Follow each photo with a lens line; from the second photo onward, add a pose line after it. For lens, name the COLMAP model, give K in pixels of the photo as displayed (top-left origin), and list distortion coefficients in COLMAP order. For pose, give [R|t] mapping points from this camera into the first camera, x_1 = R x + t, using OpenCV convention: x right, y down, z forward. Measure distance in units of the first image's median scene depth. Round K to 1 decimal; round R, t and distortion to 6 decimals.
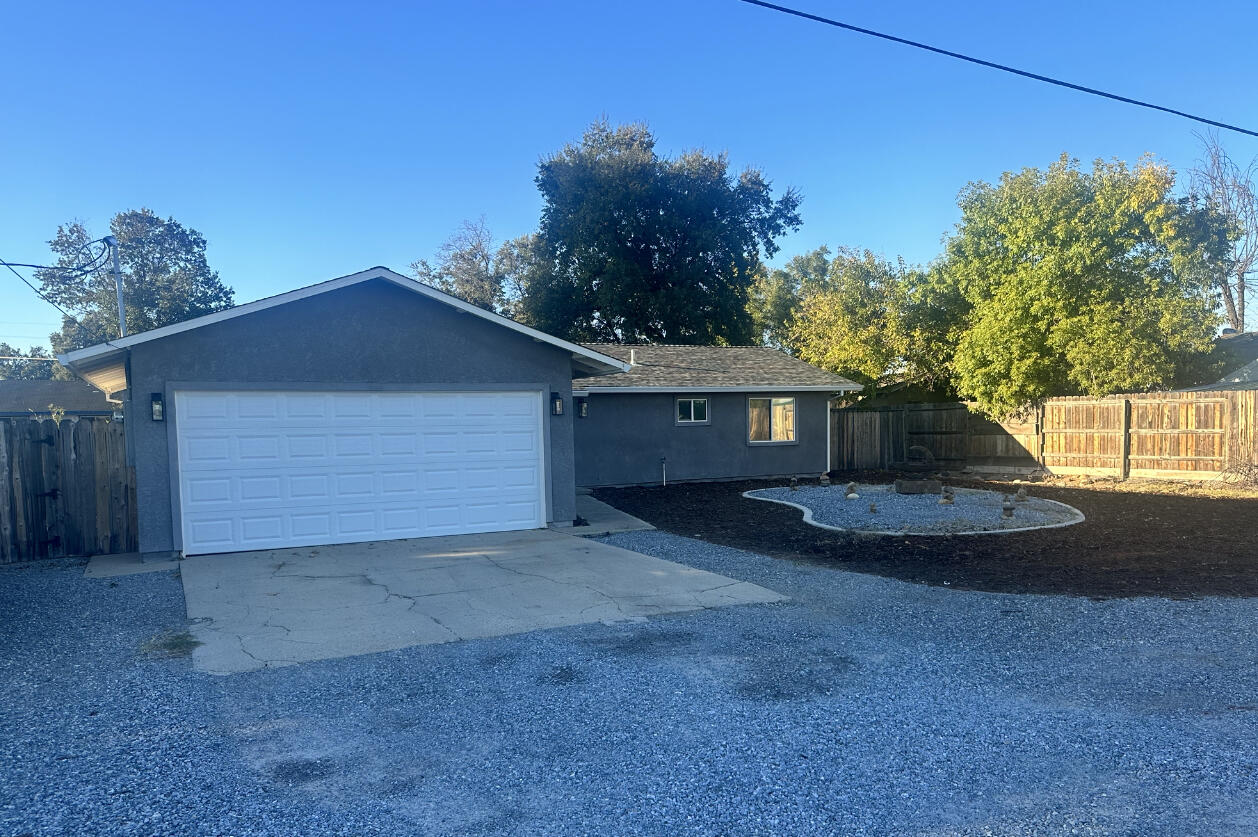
lens RADIAL K [[923.2, 0, 643.1], [0, 923.2, 470.5], [0, 0, 1]] dist [0.042871, -0.033908]
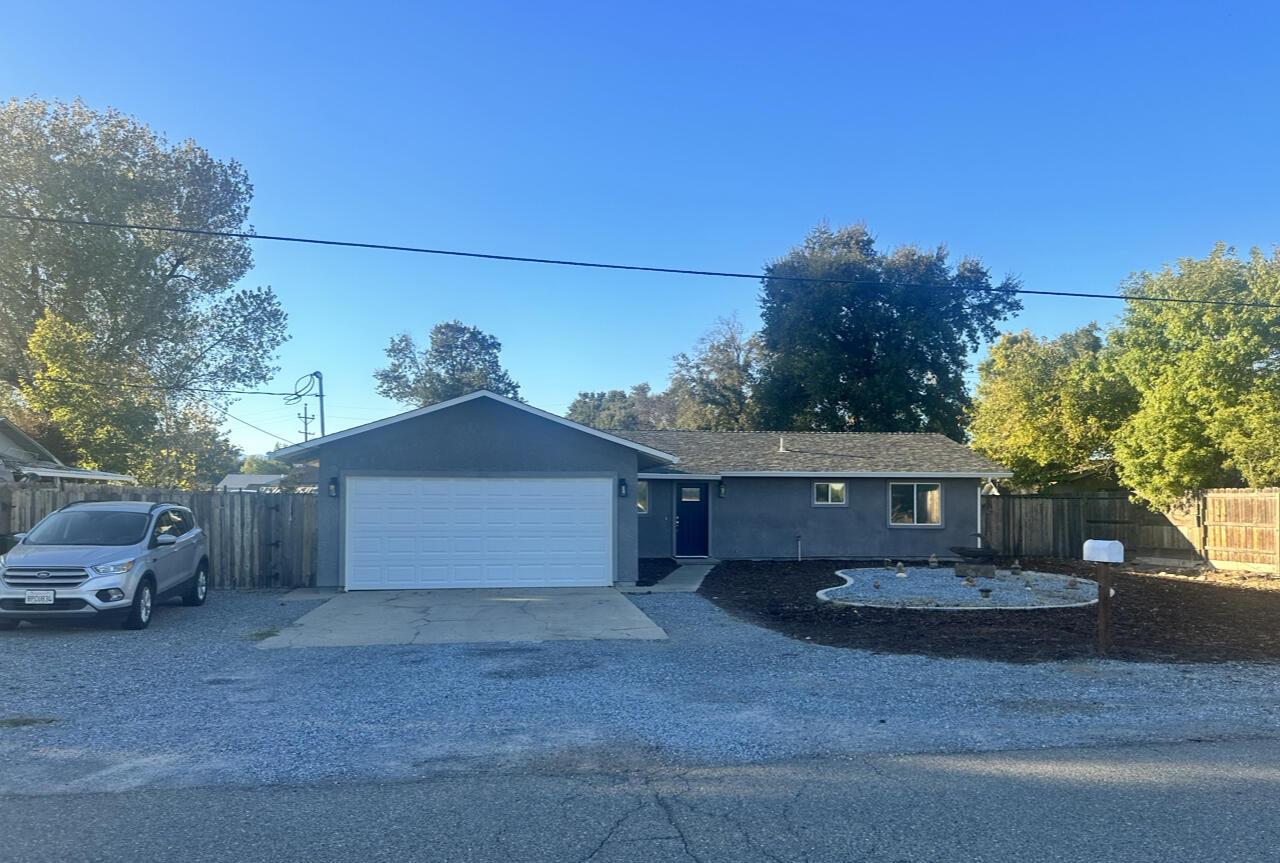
lens RADIAL K [[928.2, 0, 655.6], [0, 928.2, 473.6], [0, 0, 1]] dist [0.056314, -0.049520]
pose [[0.947937, 0.013721, -0.318162, 0.207468], [-0.038810, 0.996602, -0.072654, -0.000886], [0.316084, 0.081219, 0.945248, -0.112262]]
